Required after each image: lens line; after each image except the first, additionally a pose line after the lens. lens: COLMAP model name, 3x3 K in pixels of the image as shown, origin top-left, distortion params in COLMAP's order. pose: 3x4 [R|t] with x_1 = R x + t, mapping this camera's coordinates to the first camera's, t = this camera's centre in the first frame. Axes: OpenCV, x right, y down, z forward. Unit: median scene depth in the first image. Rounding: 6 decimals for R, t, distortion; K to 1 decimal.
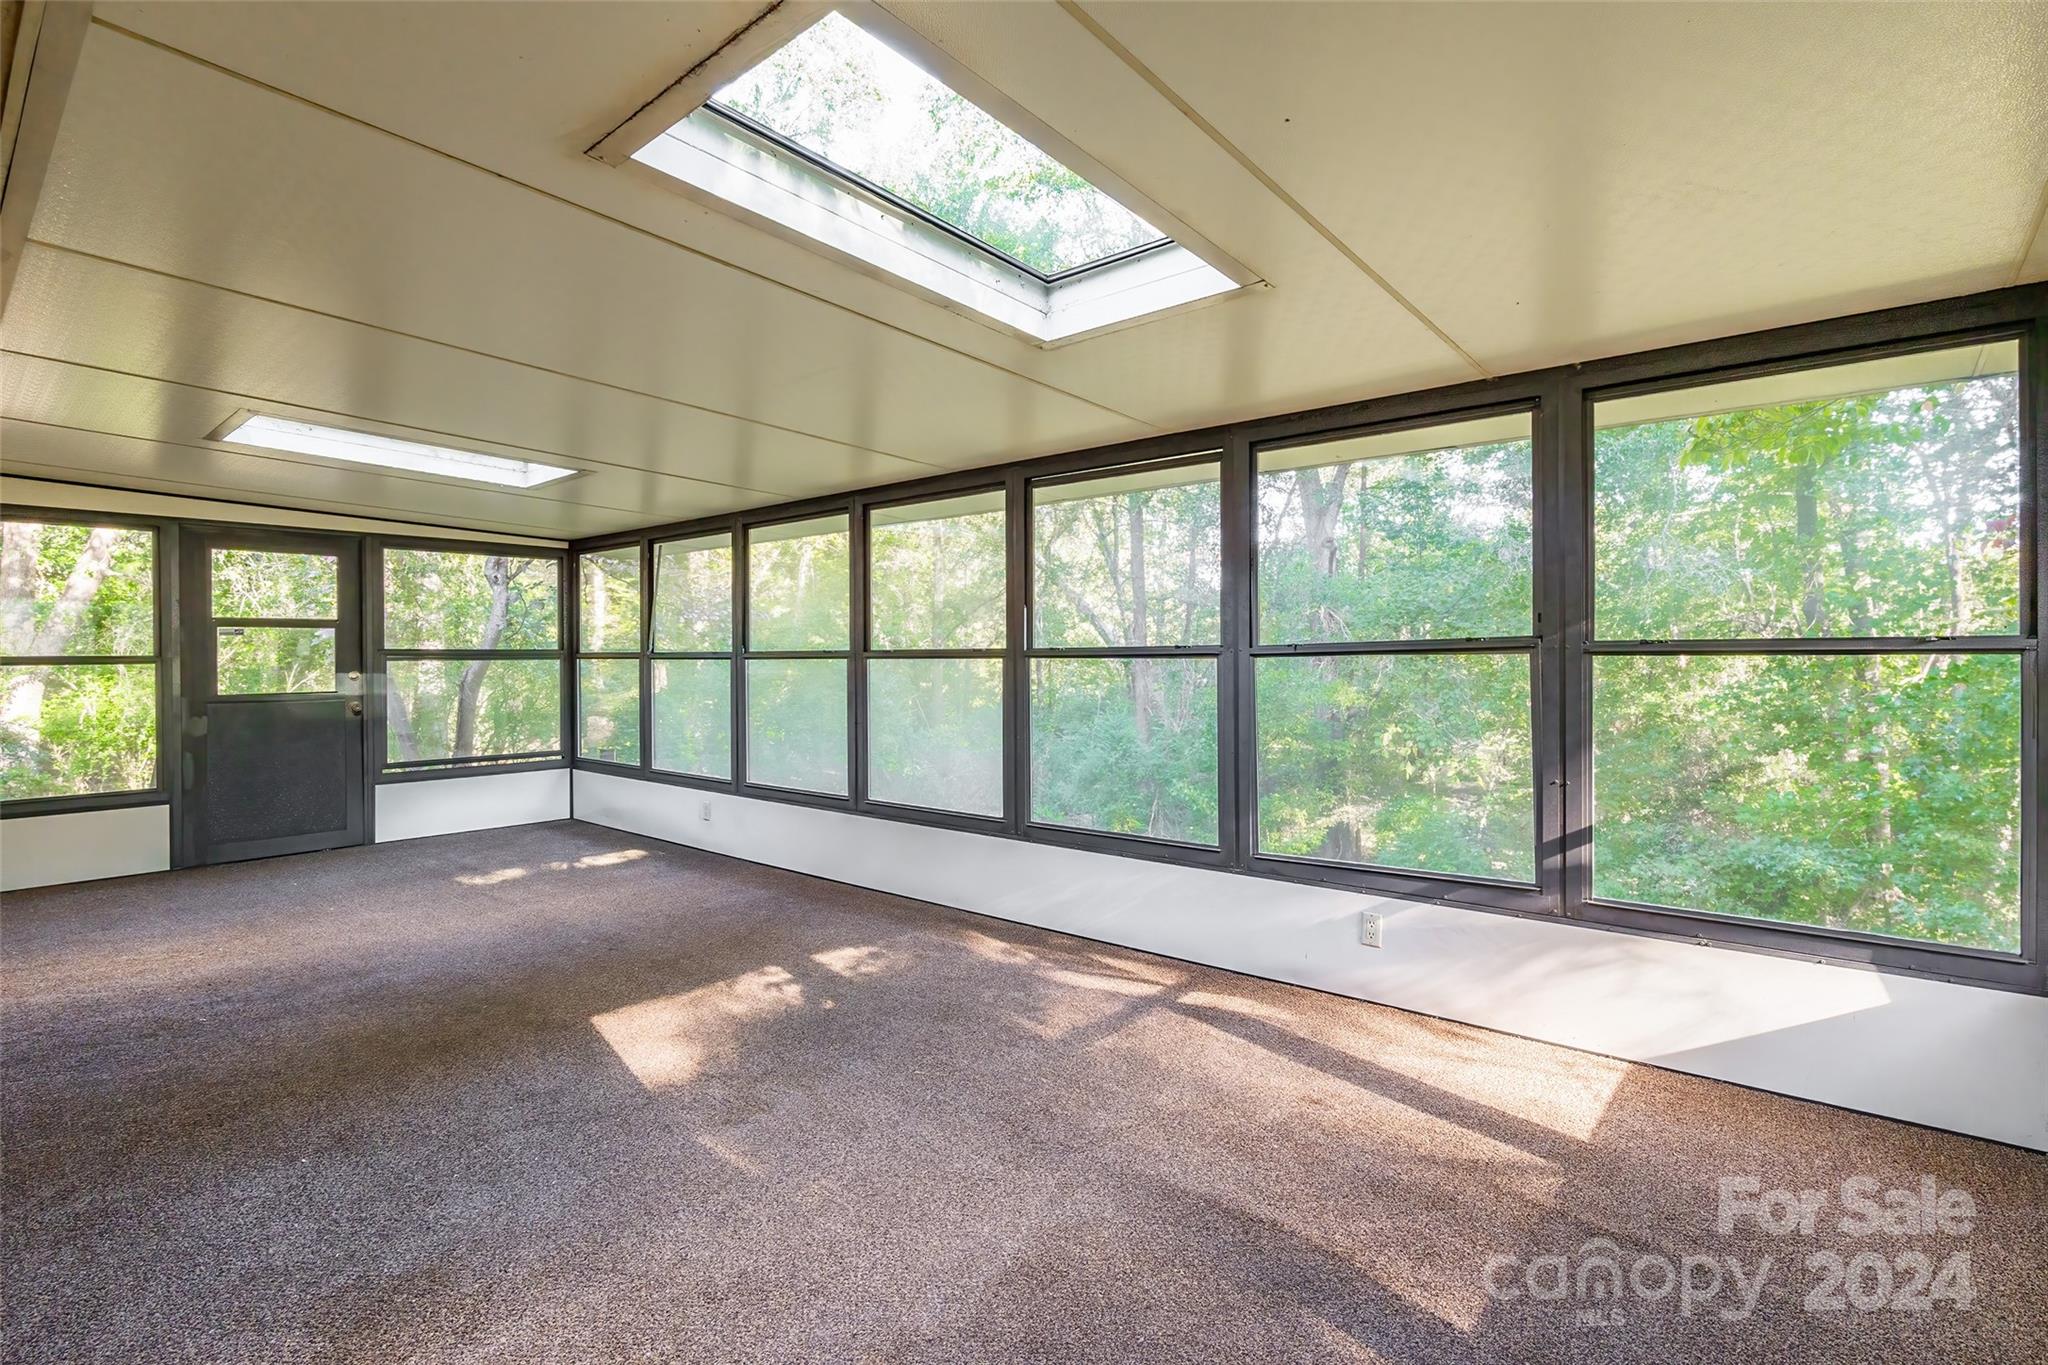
lens RADIAL K [[928.3, 0, 1025.9], [0, 928.3, 666.6], [0, 0, 1]] dist [-0.010415, 0.000431]
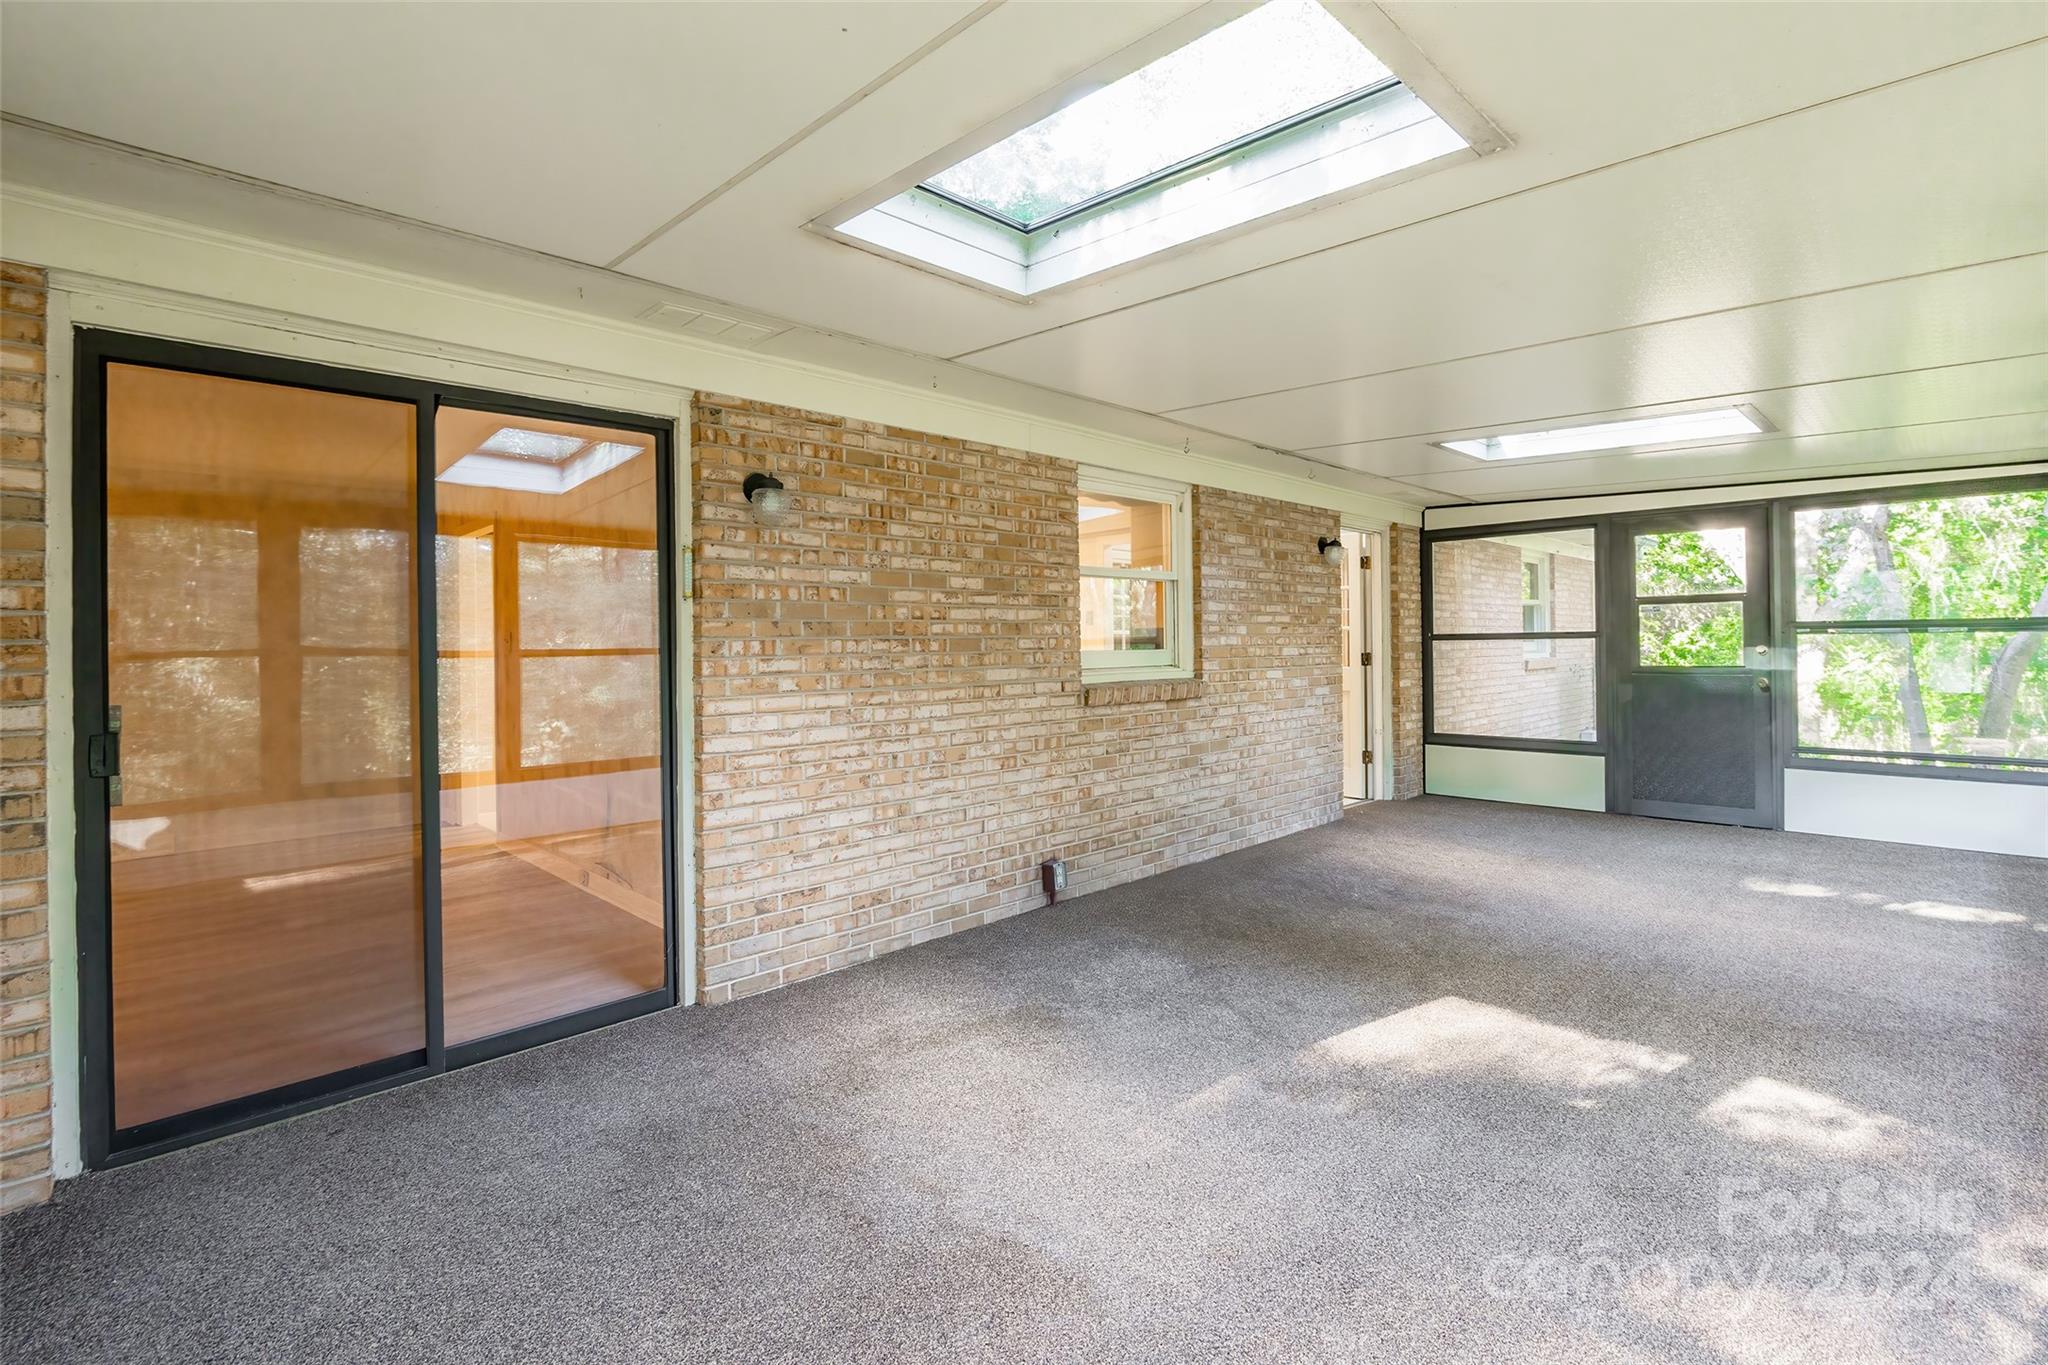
lens RADIAL K [[945.0, 0, 1027.1], [0, 945.0, 640.9], [0, 0, 1]] dist [-0.008111, 0.000985]
pose [[-0.075996, 0.004322, -0.997099, 0.361768], [0.002242, 0.999989, 0.004163, -0.006264], [0.997106, -0.001919, -0.076005, 0.386744]]
